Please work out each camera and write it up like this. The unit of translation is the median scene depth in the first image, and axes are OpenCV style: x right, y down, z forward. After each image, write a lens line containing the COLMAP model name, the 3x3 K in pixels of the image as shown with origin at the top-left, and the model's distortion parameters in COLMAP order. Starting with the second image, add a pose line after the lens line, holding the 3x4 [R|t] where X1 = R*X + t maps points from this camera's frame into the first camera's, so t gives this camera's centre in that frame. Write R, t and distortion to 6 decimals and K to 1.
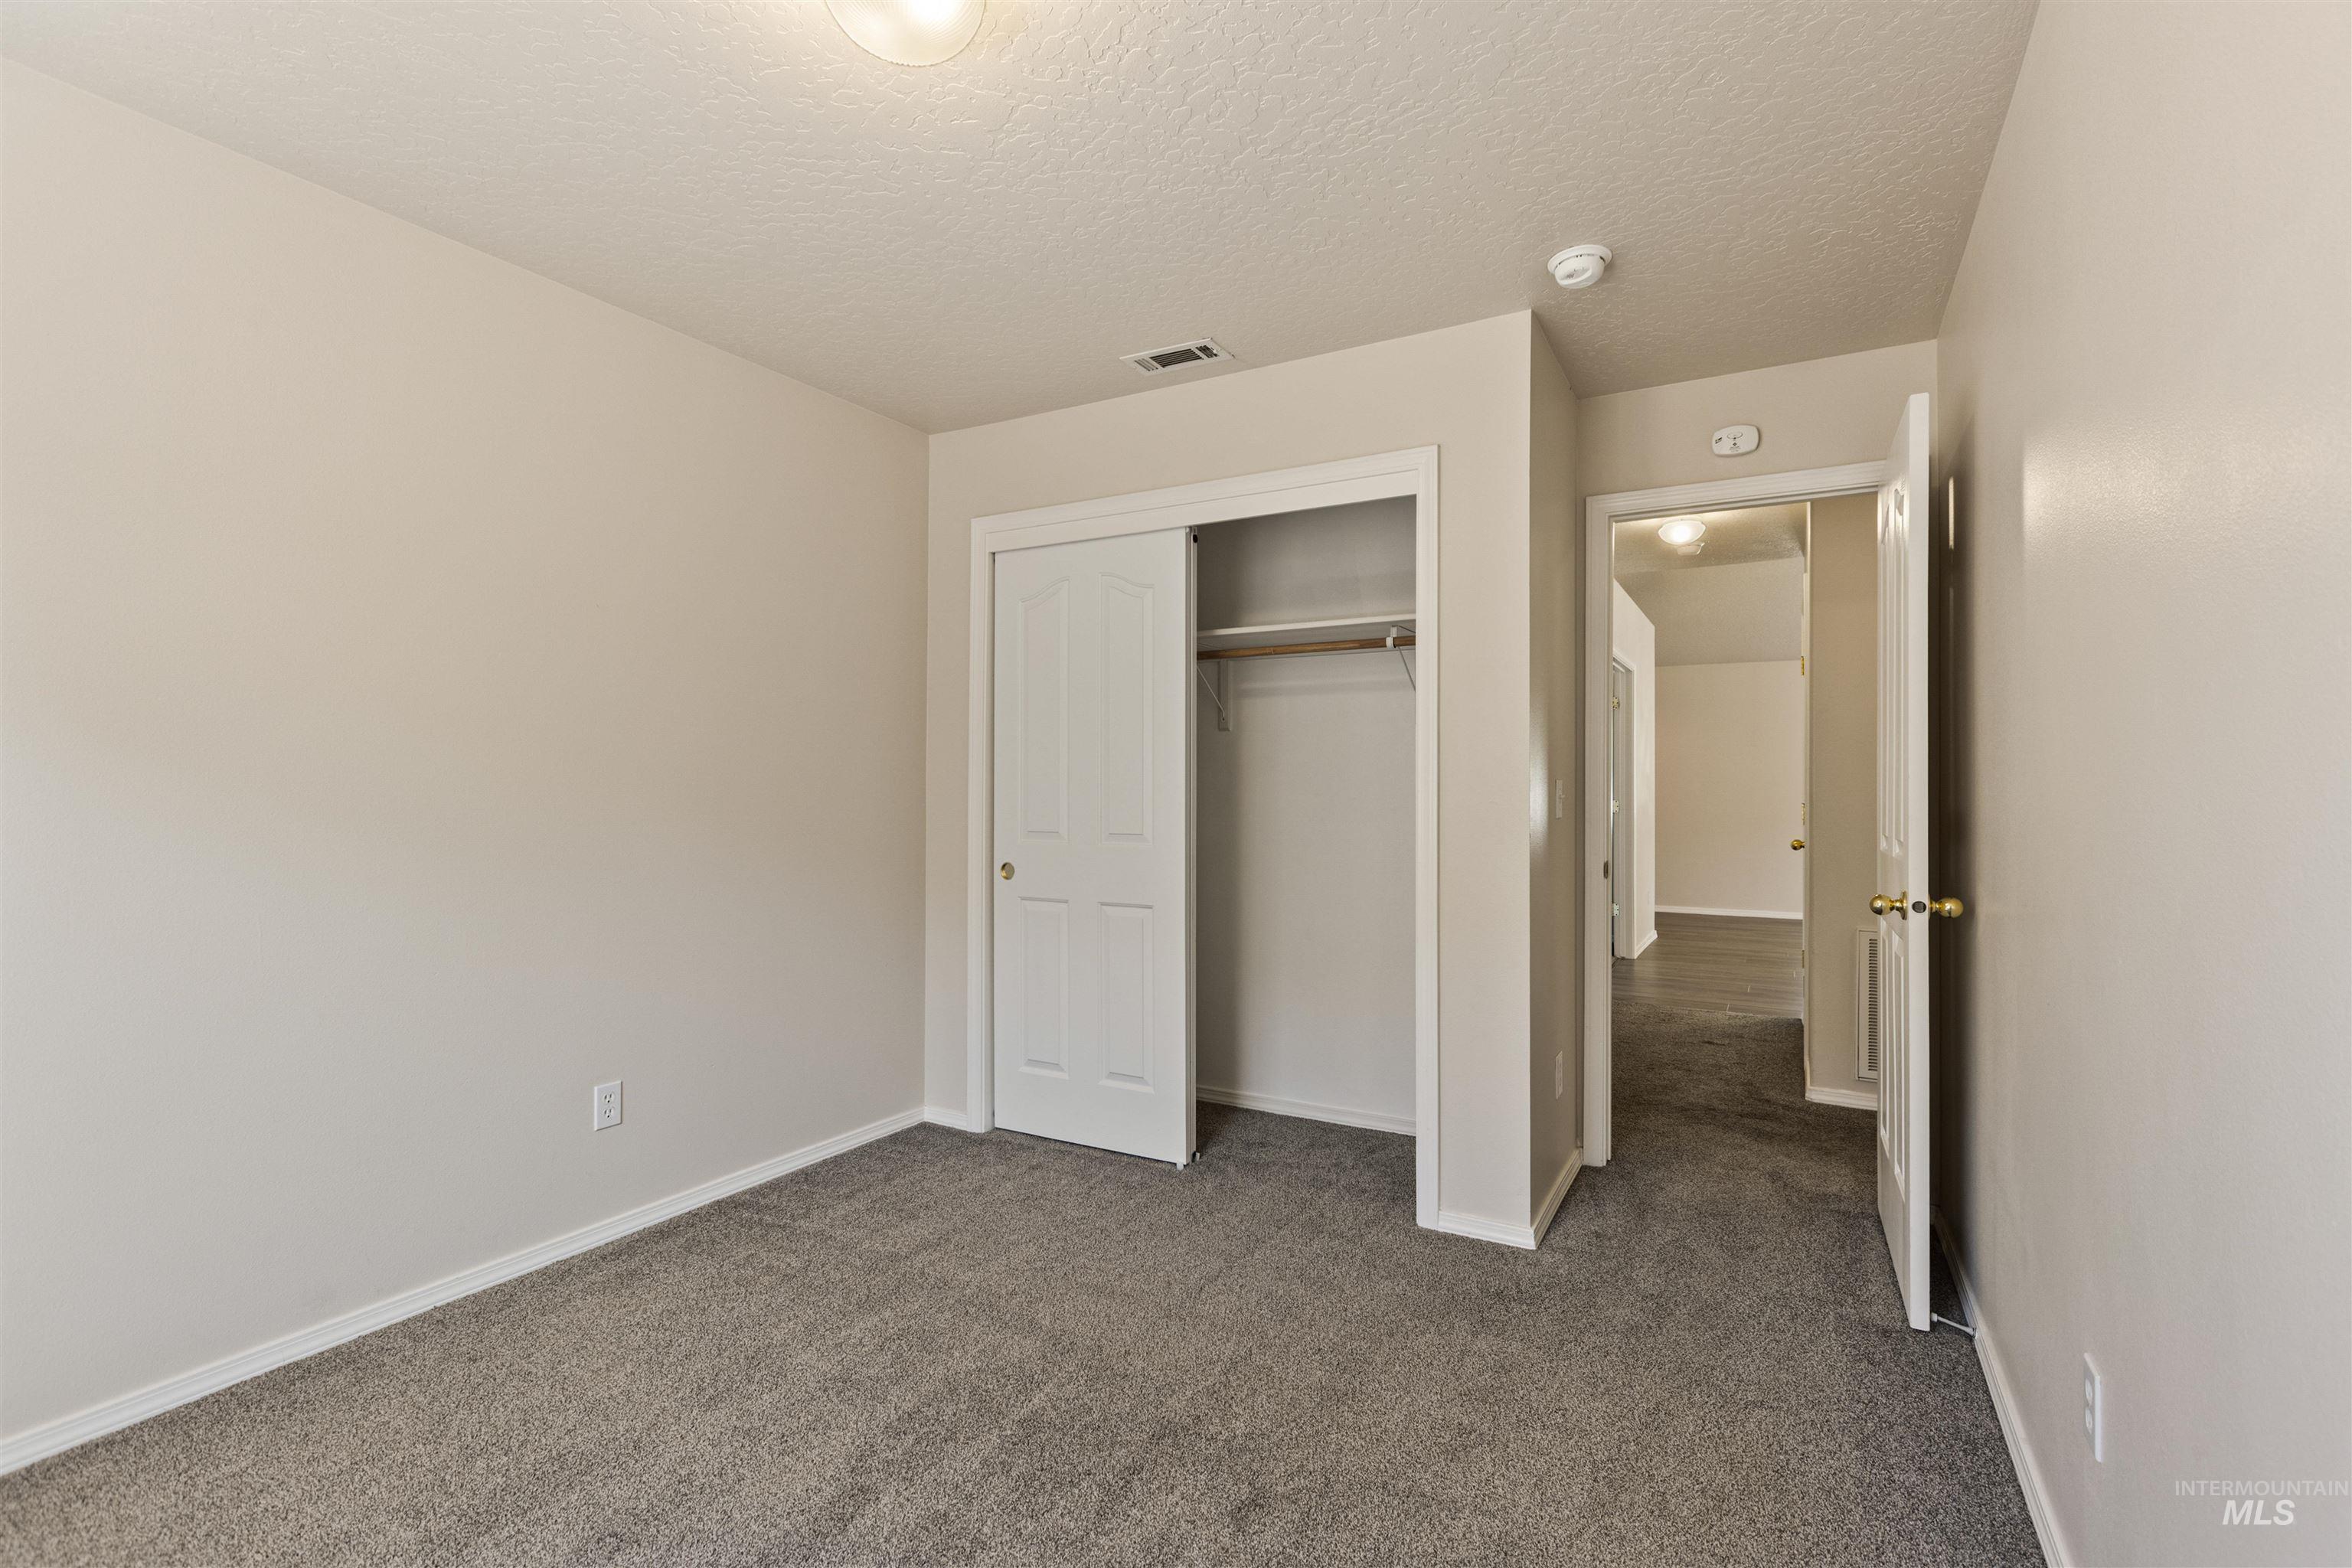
lens RADIAL K [[1066.4, 0, 1177.9], [0, 1066.4, 784.2], [0, 0, 1]] dist [-0.001134, -0.000731]
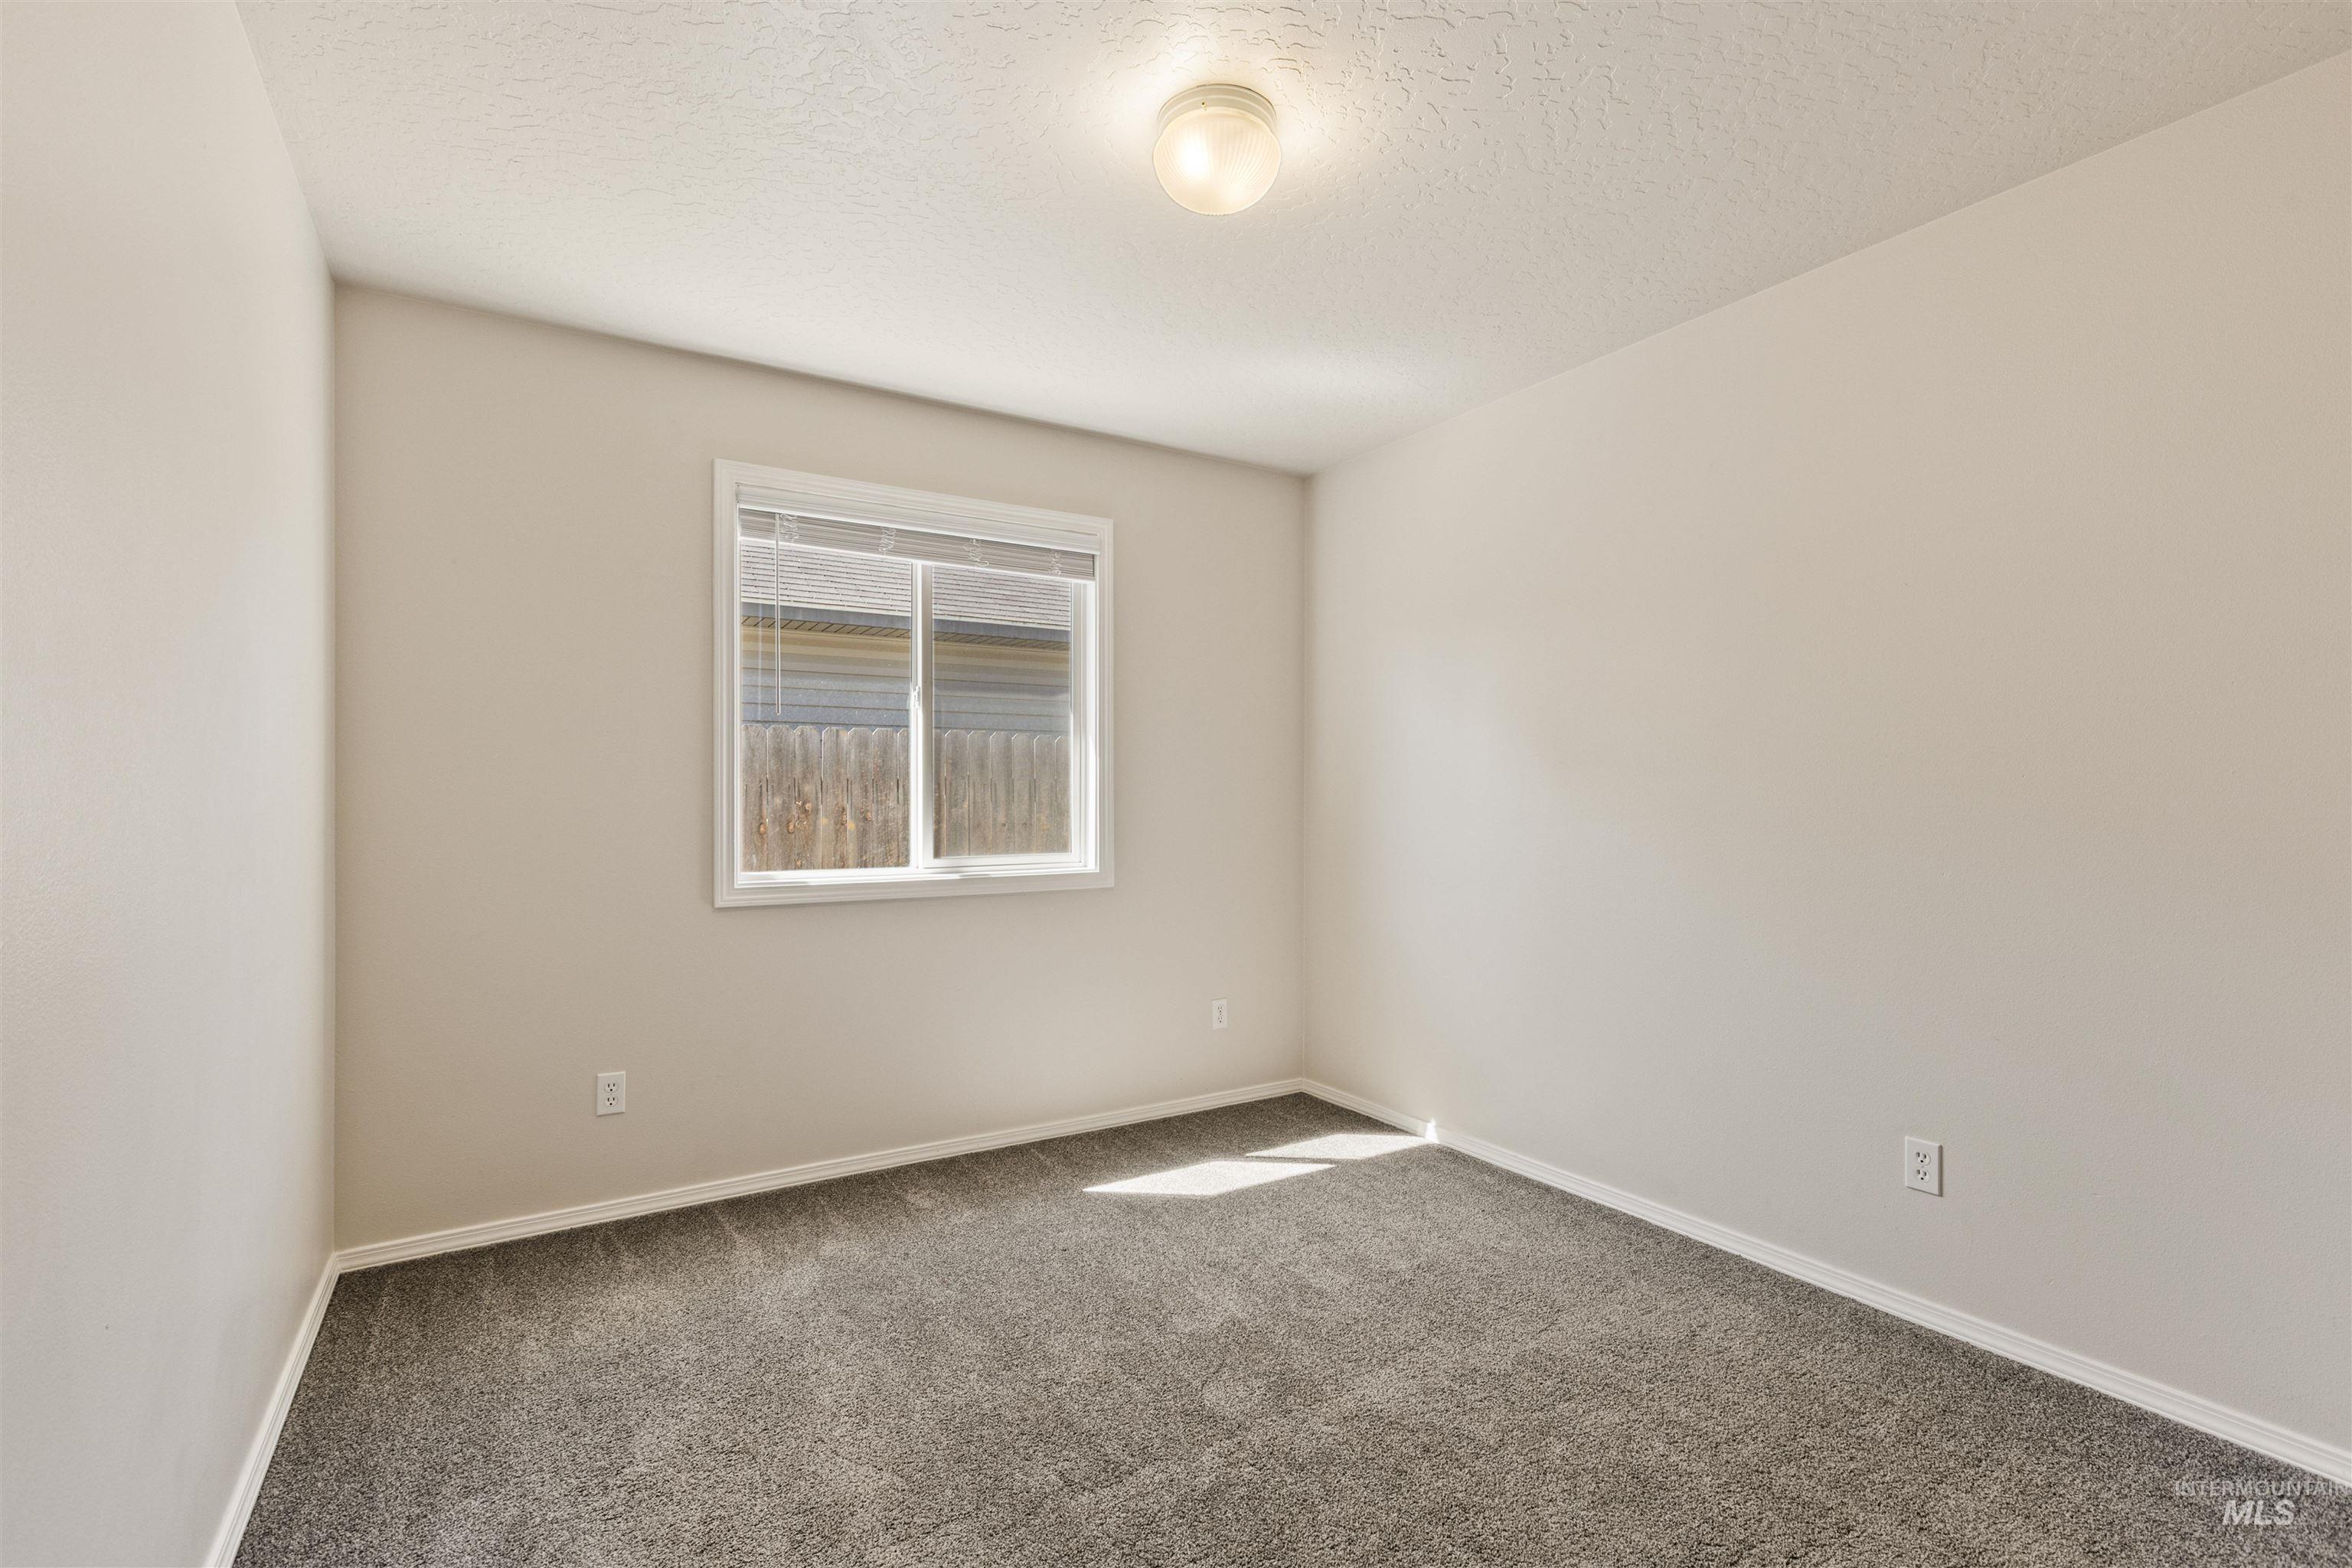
lens RADIAL K [[1066.4, 0, 1176.6], [0, 1066.4, 787.8], [0, 0, 1]] dist [-0.001134, -0.000731]
pose [[-0.466593, -0.004455, -0.884461, 0.520102], [-0.000293, 0.999988, -0.004882, 0.003571], [0.884472, -0.002019, -0.466589, 0.906350]]
